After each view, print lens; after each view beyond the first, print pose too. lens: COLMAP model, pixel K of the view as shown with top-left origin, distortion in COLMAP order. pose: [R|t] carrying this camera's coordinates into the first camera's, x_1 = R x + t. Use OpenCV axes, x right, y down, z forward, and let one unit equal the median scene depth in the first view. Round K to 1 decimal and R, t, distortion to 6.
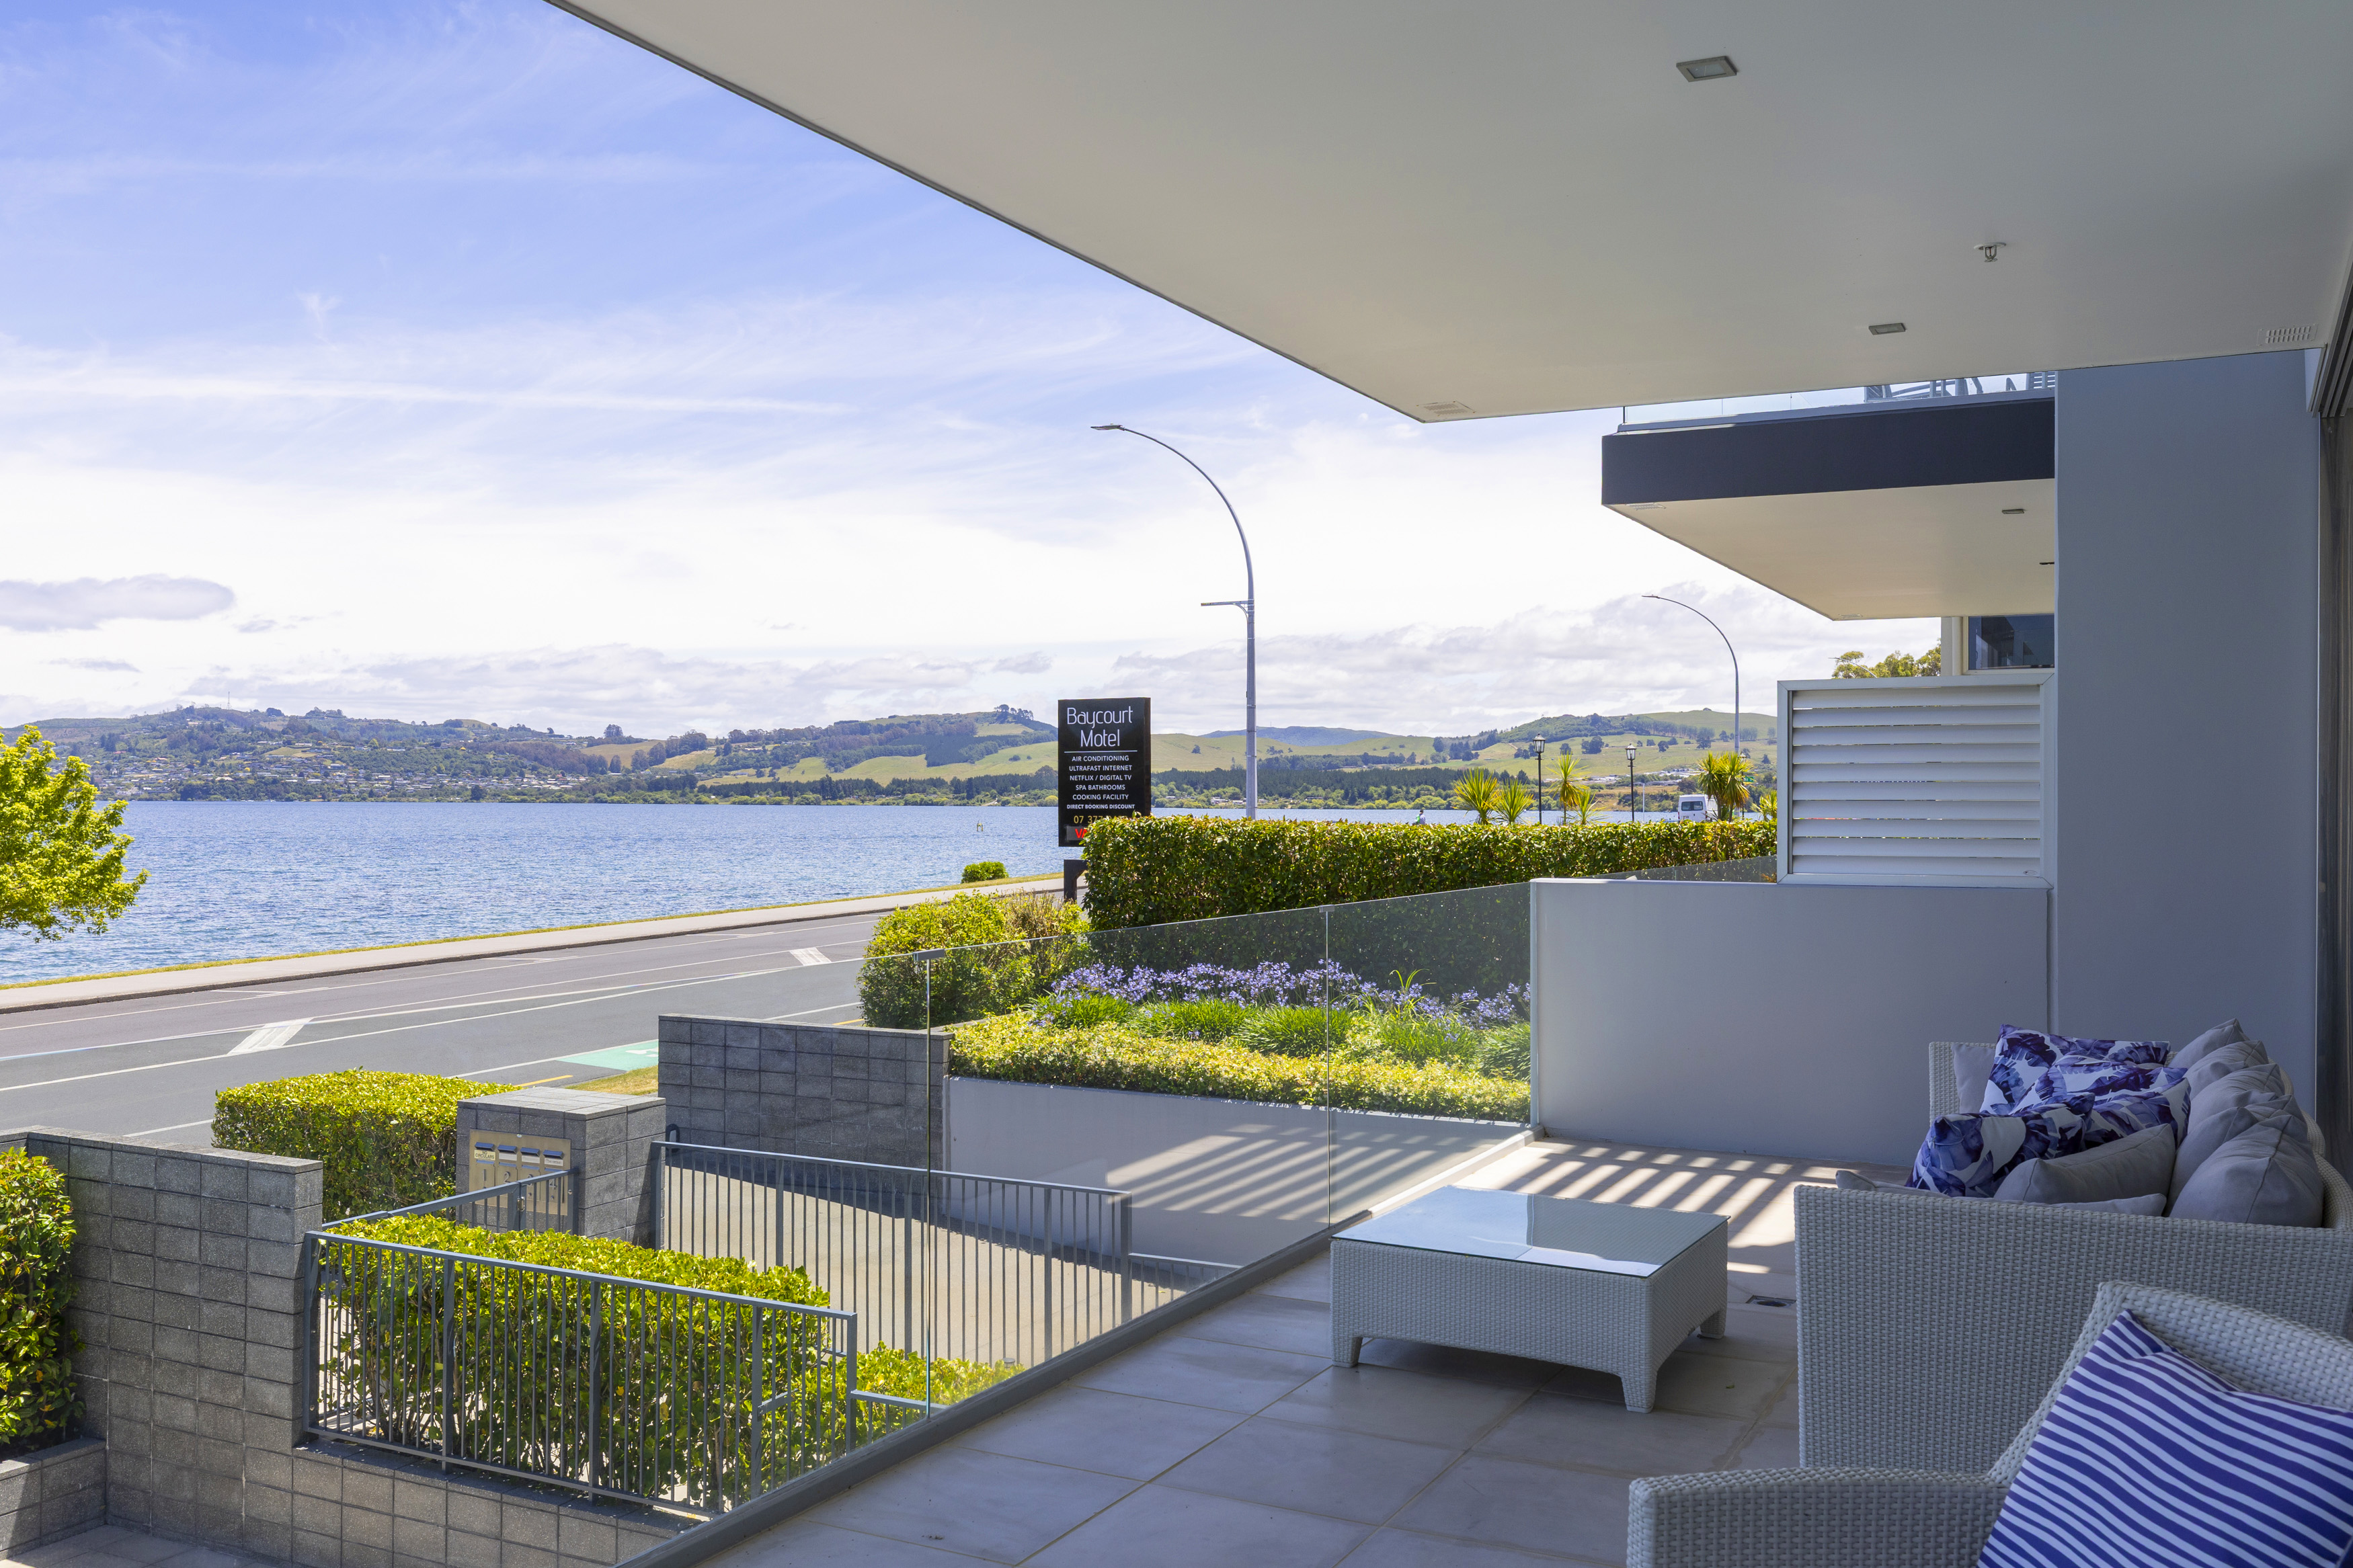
lens RADIAL K [[1991.2, 0, 1181.6], [0, 1991.2, 776.1], [0, 0, 1]] dist [-0.003863, 0.031947]
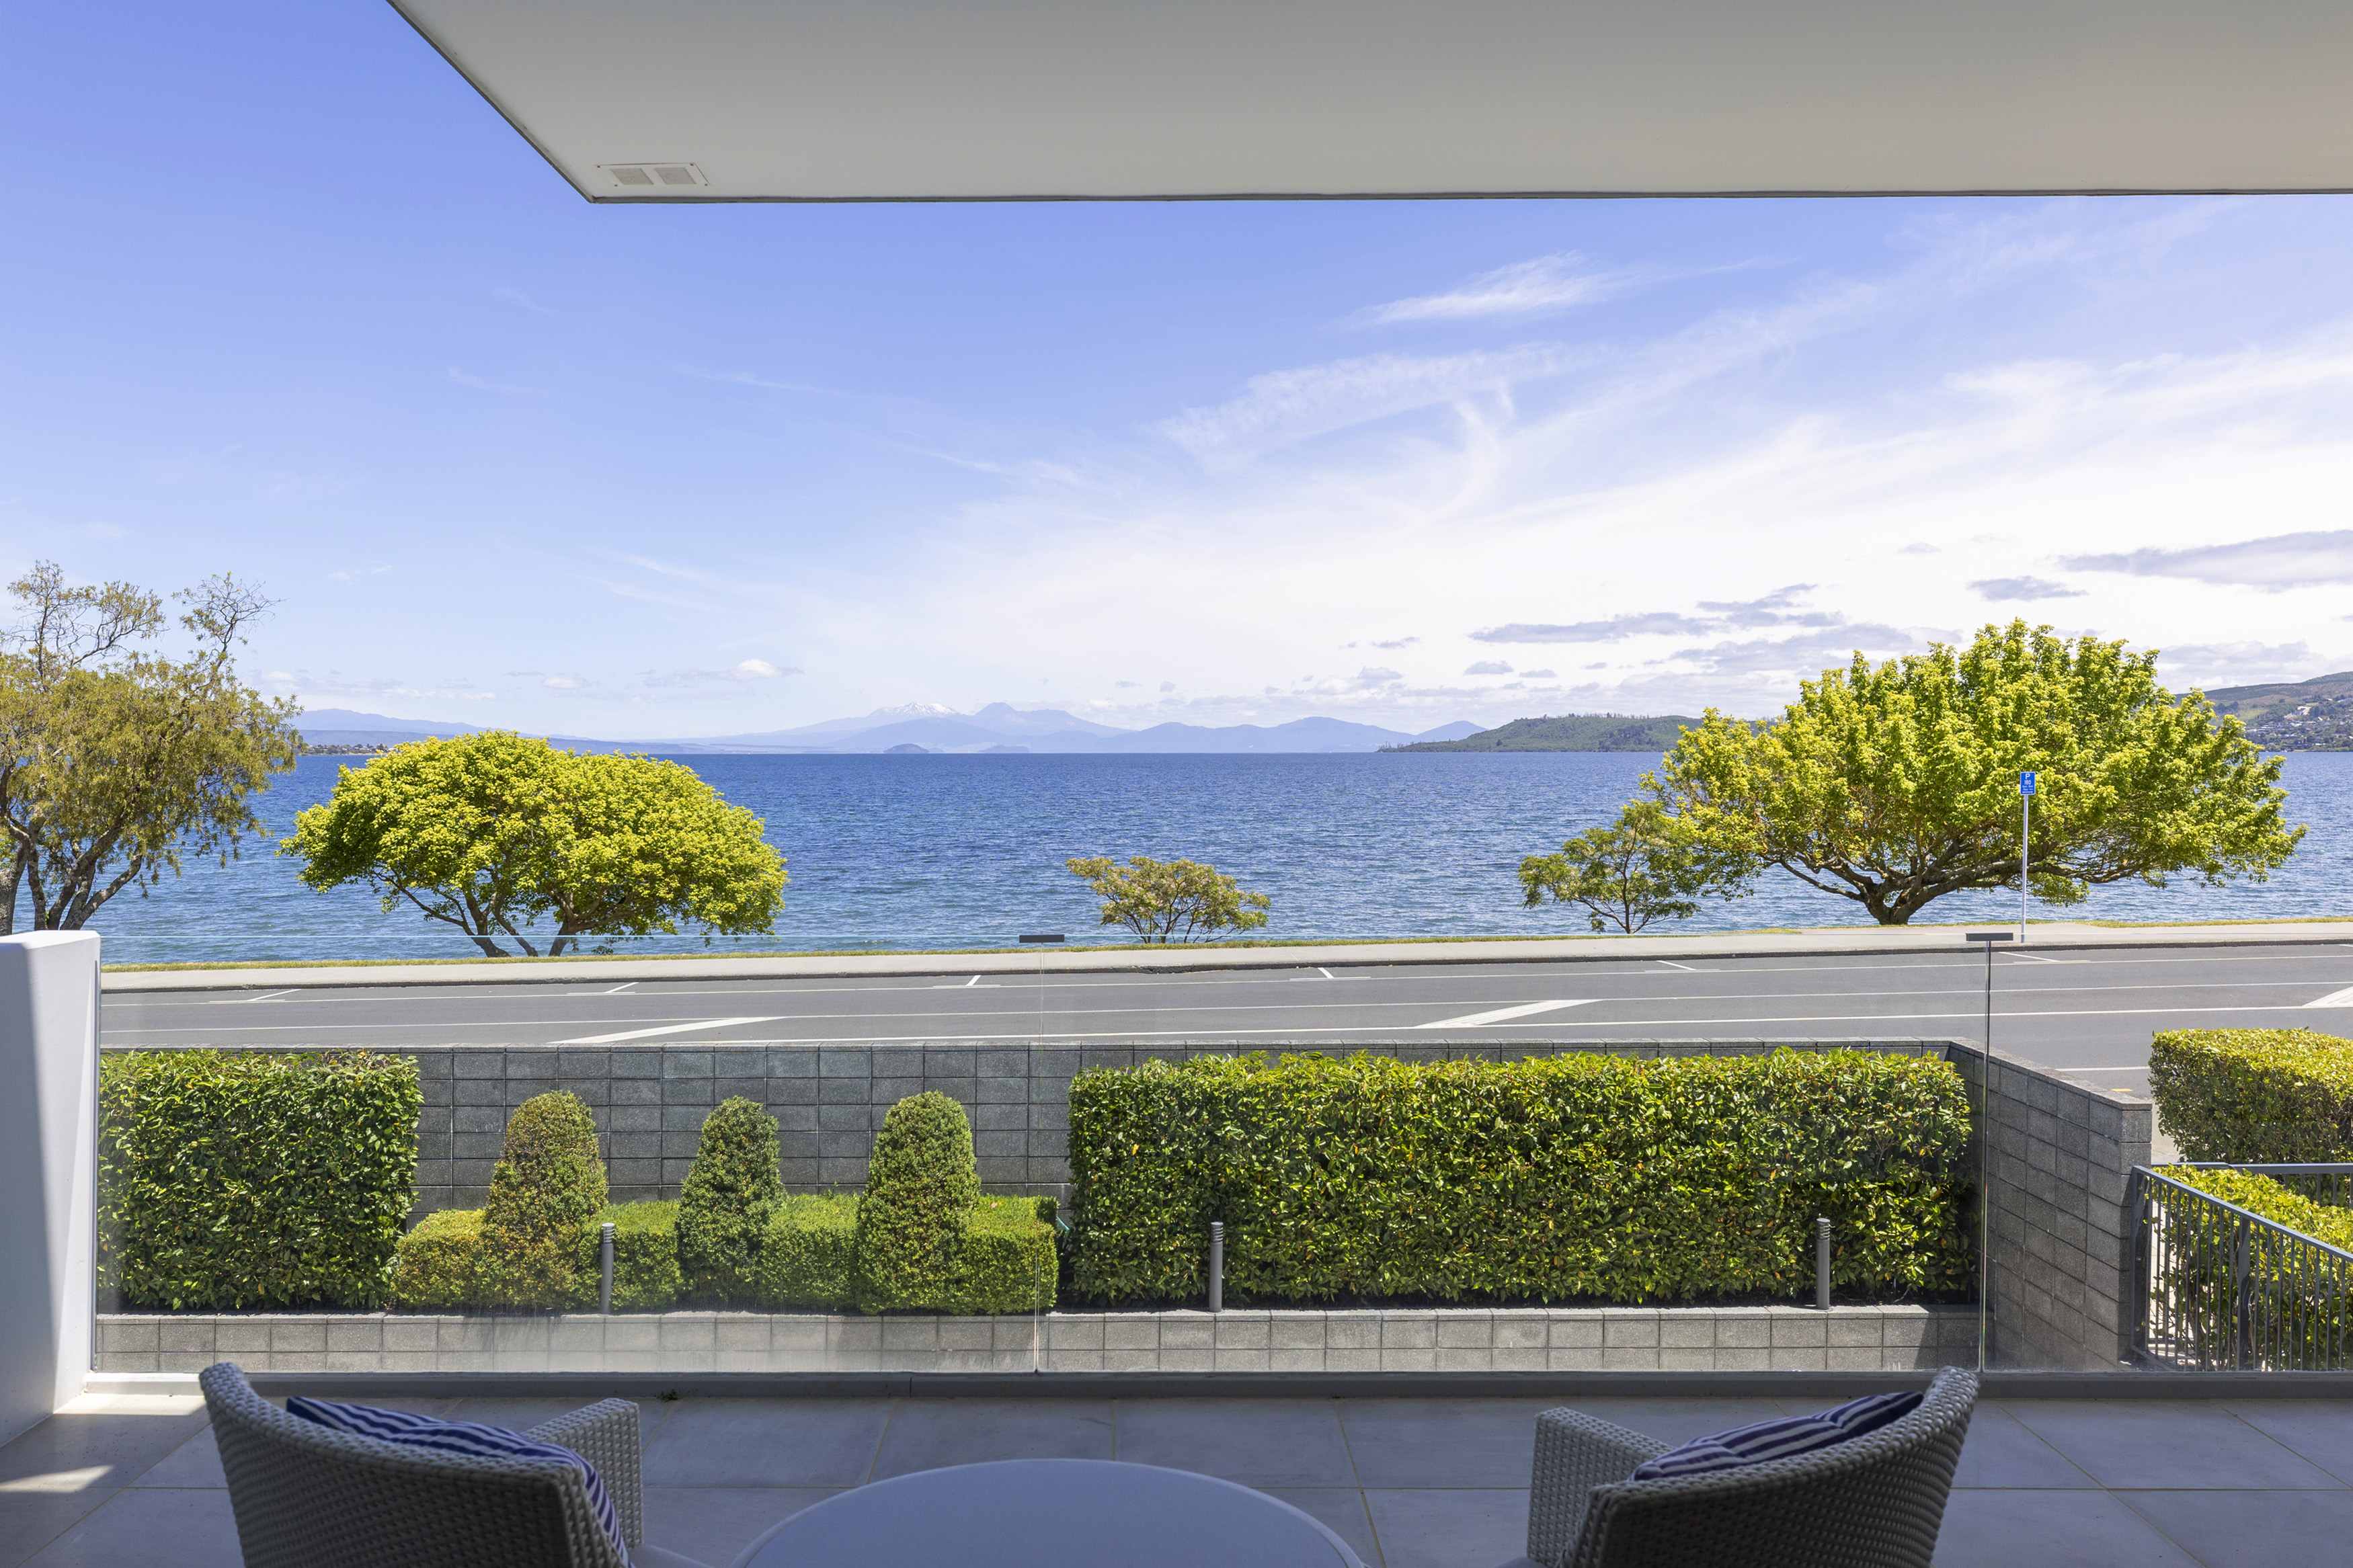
lens RADIAL K [[1883.7, 0, 1163.1], [0, 1883.7, 747.7], [0, 0, 1]] dist [0.000058, 0.003476]
pose [[0.473068, -0.002245, -0.881023, 0.208042], [0.011078, 0.999933, 0.003400, -0.006758], [0.880956, -0.011368, 0.473061, 0.055926]]
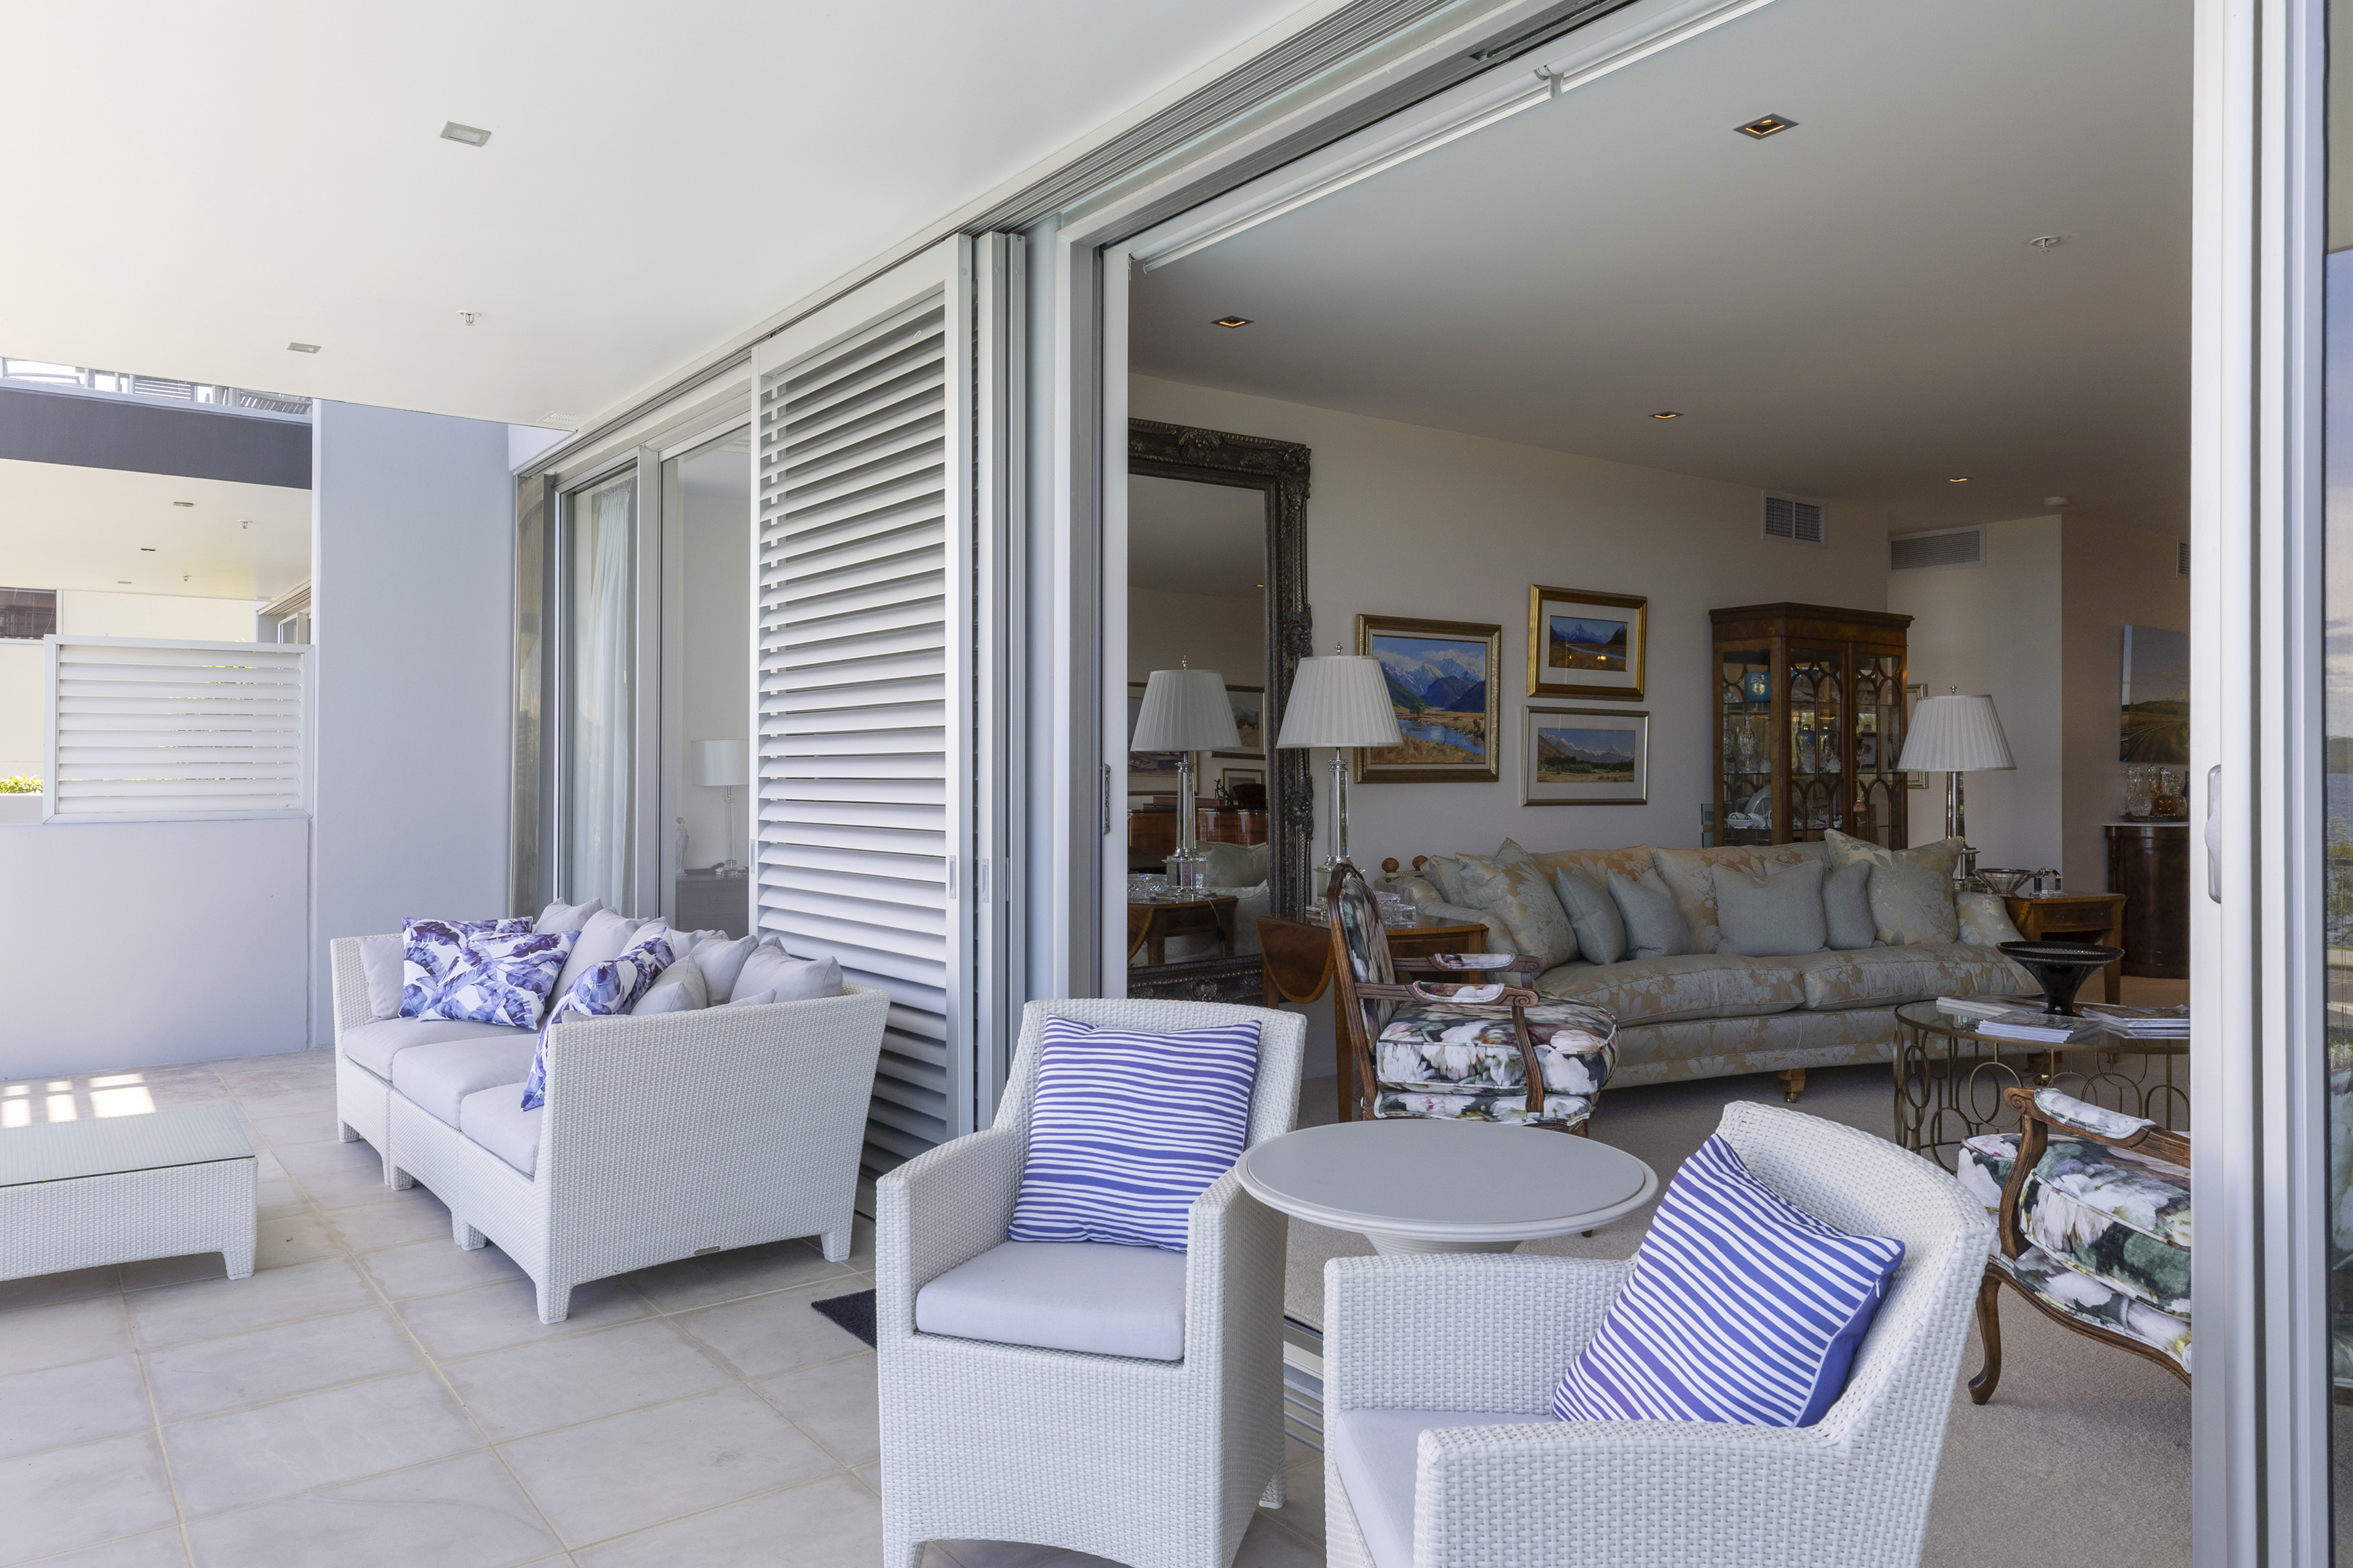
lens RADIAL K [[1571.3, 0, 1173.9], [0, 1571.3, 775.0], [0, 0, 1]] dist [0.001007, 0.000152]
pose [[0.426708, -0.007067, 0.904362, -0.136155], [-0.010558, 0.999862, 0.012795, 0.007216], [-0.904328, -0.015007, 0.426575, 0.058870]]
